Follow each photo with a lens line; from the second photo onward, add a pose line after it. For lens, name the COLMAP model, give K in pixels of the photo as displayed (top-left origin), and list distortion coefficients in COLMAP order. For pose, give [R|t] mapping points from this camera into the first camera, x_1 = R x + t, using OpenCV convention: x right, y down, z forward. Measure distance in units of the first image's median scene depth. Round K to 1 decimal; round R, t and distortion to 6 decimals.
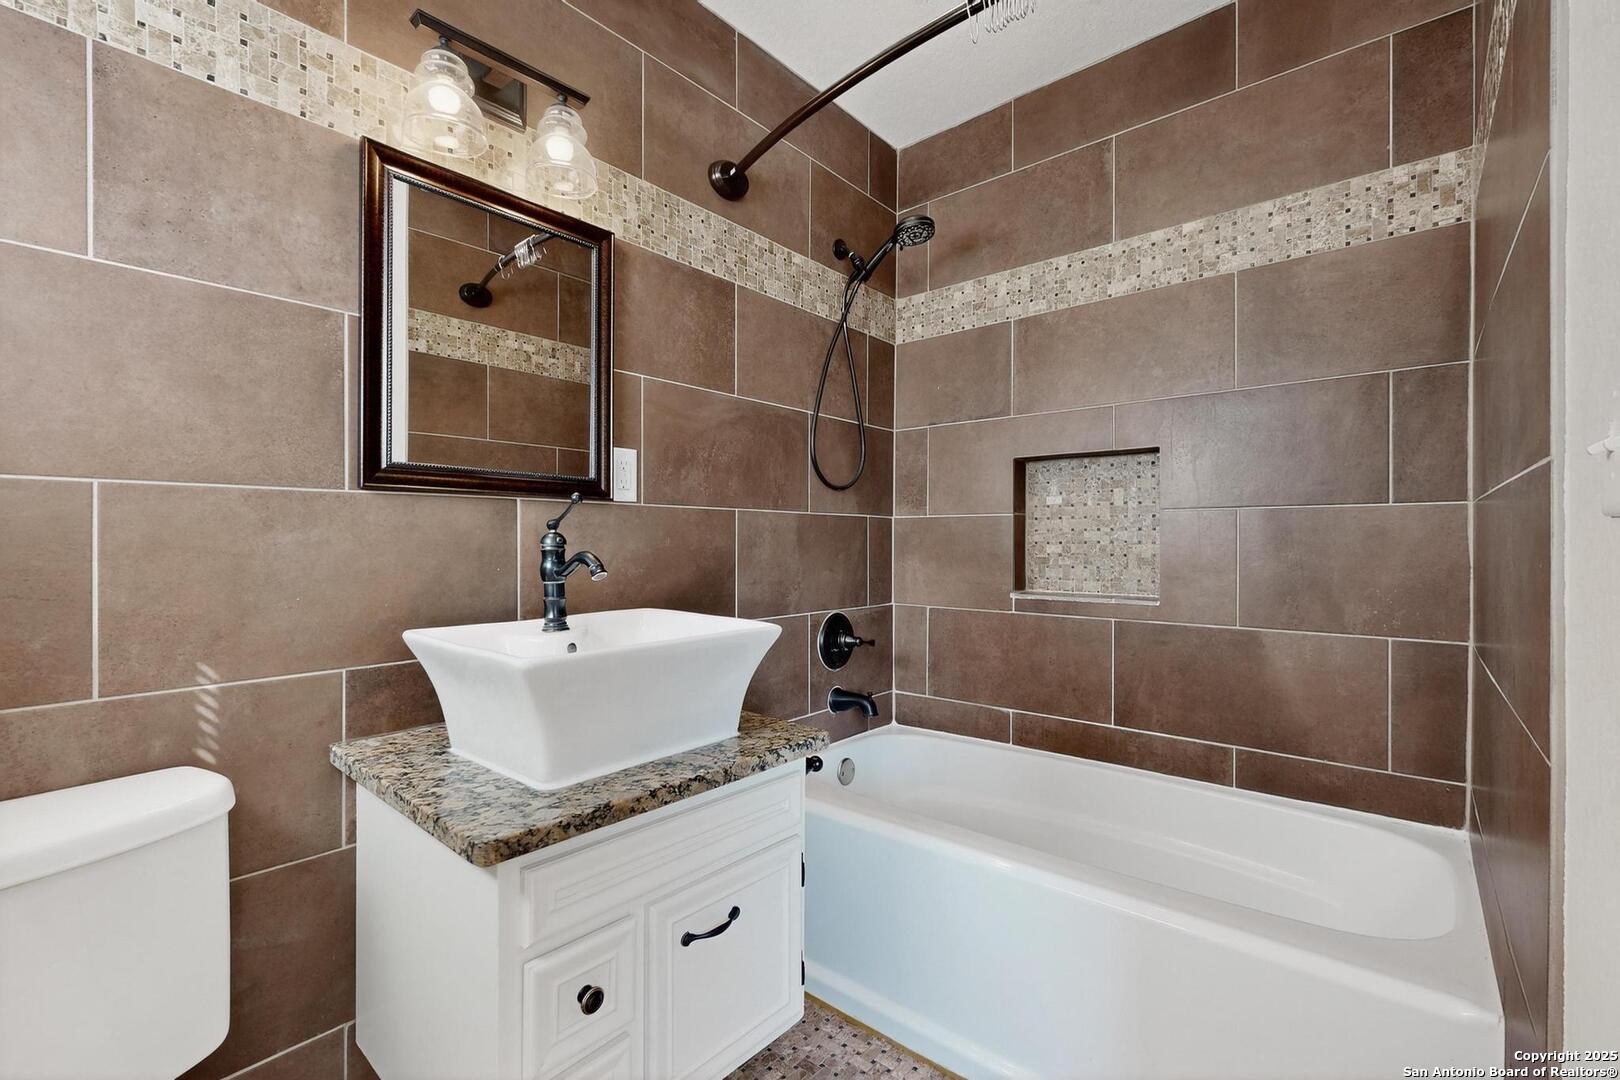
lens RADIAL K [[703.5, 0, 816.8], [0, 703.5, 544.9], [0, 0, 1]] dist [-0.002688, 0.001400]
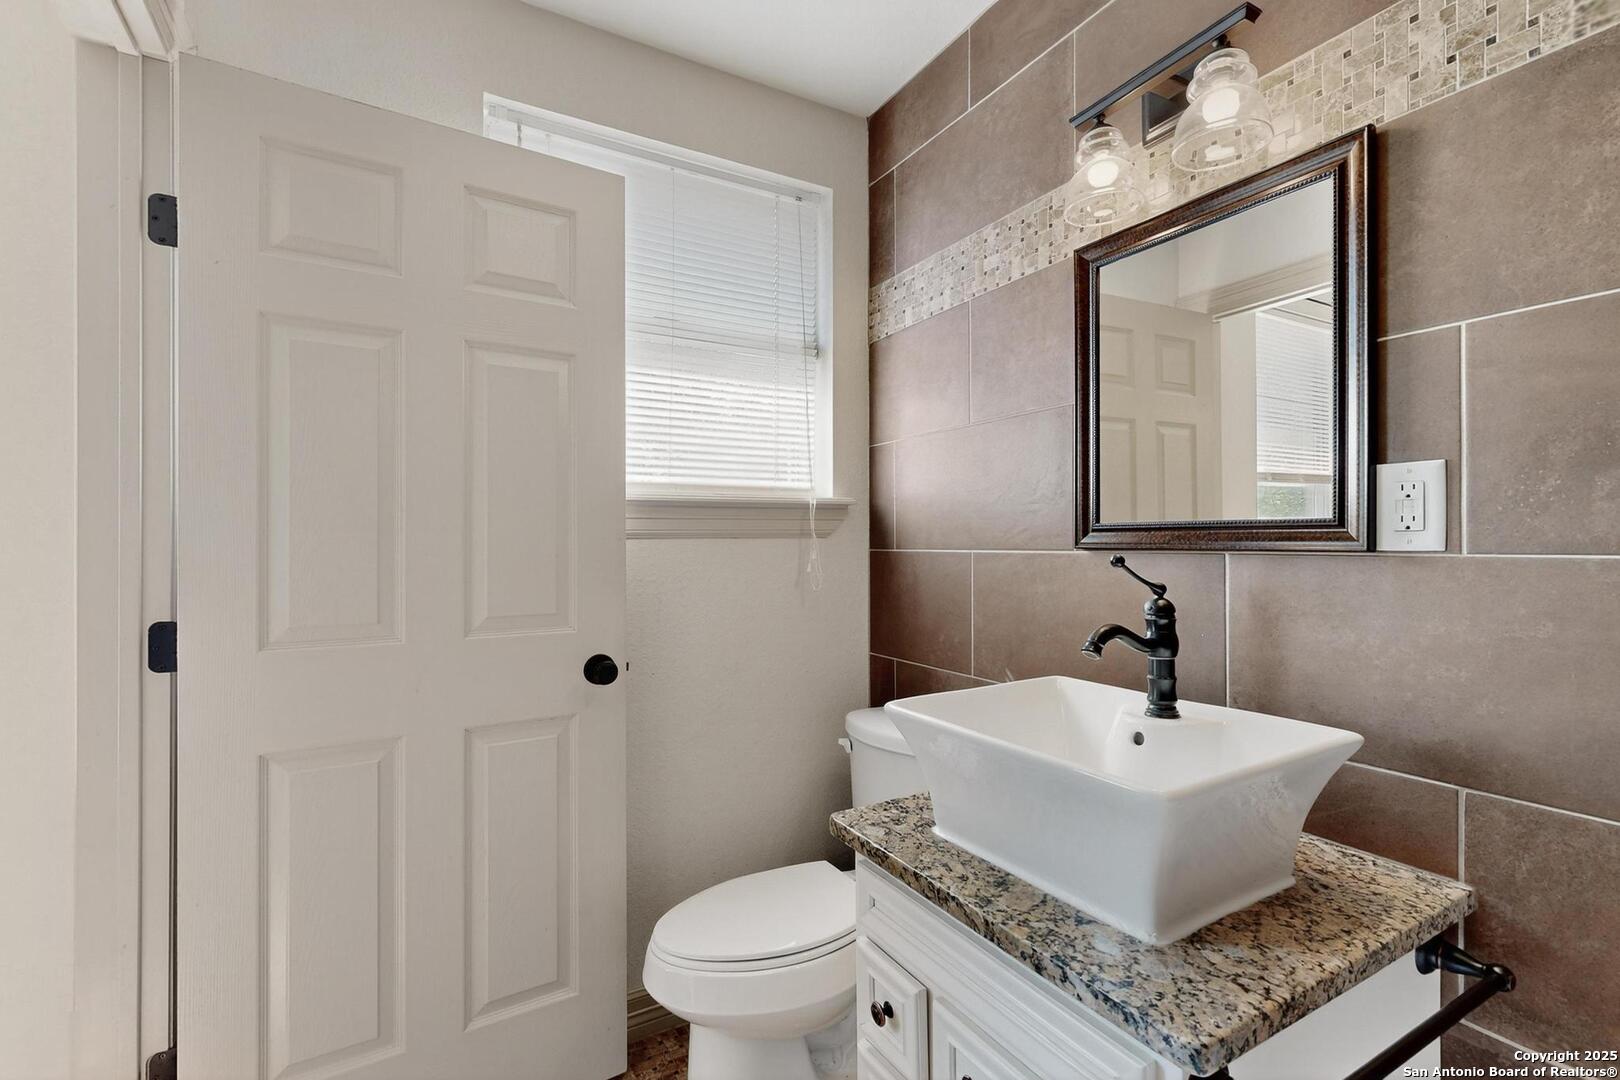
lens RADIAL K [[703.5, 0, 820.5], [0, 703.5, 544.6], [0, 0, 1]] dist [-0.002688, 0.001400]
pose [[-0.318554, 0.010452, -0.947847, 0.648971], [0.004560, 0.999945, 0.009494, -0.108464], [0.947894, -0.001298, -0.318584, 1.028856]]
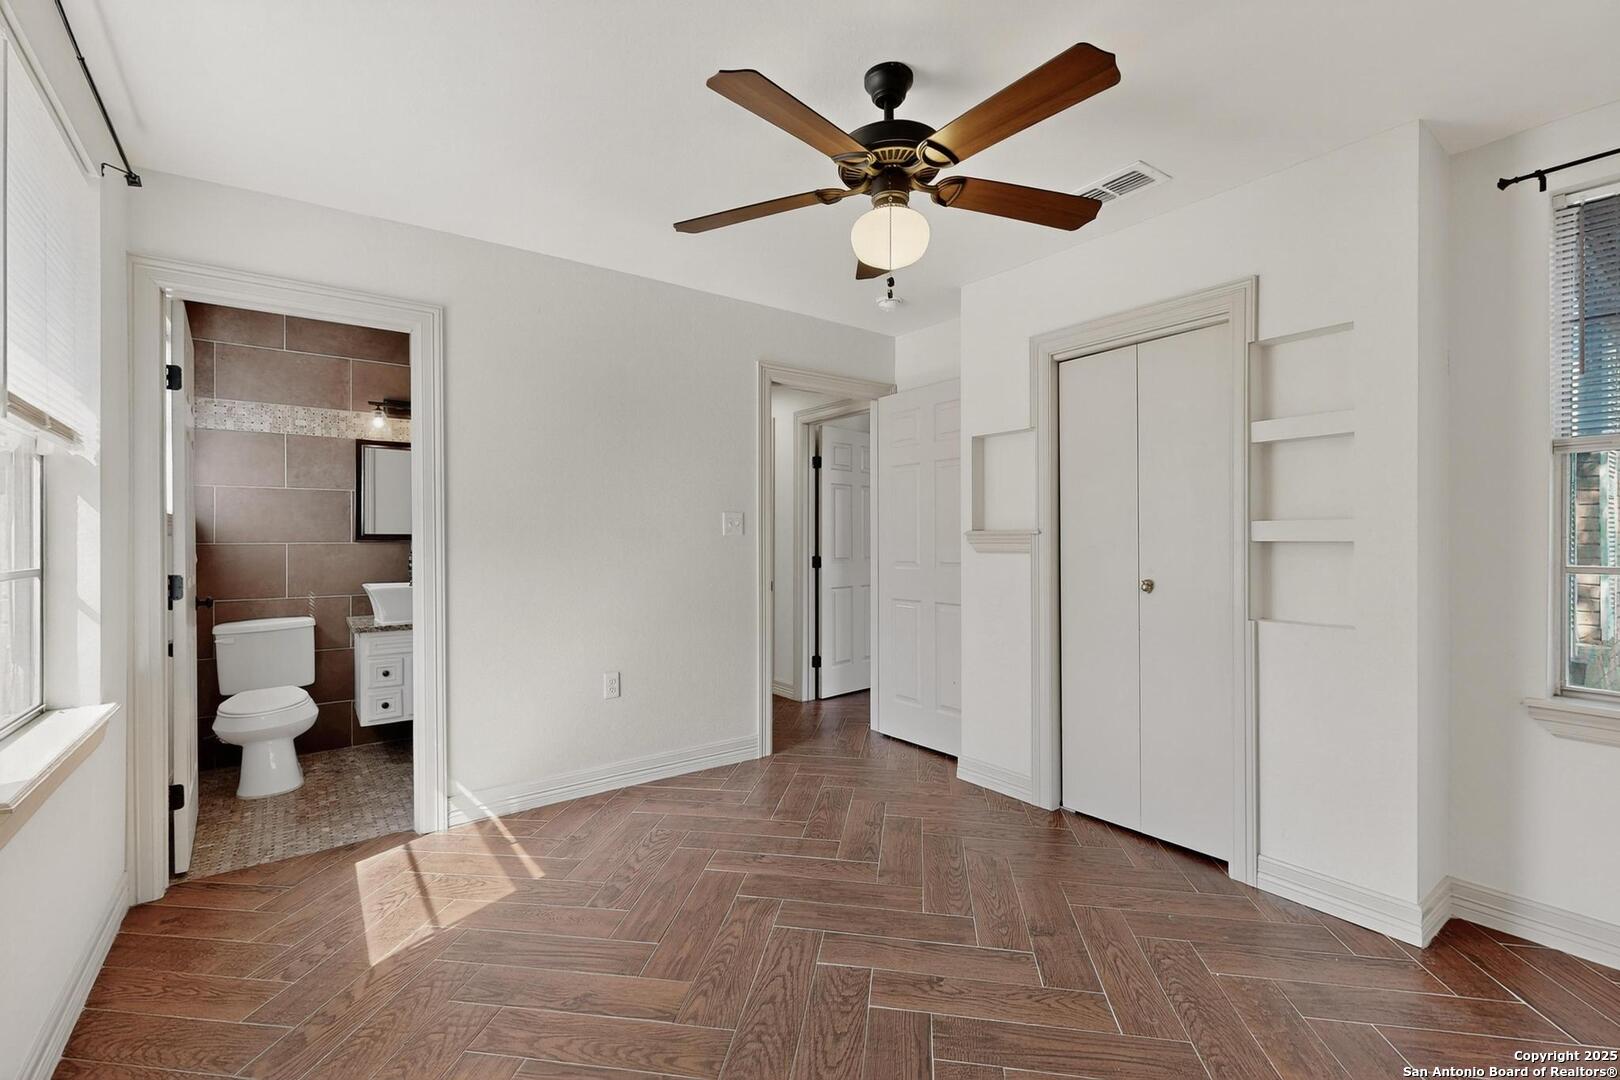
lens RADIAL K [[703.5, 0, 813.4], [0, 703.5, 548.9], [0, 0, 1]] dist [-0.002688, 0.001400]
pose [[0.974934, 0.000656, -0.222492, 2.396977], [-0.000212, 0.999998, 0.002020, -0.059337], [0.222493, -0.001923, 0.974932, -1.922549]]
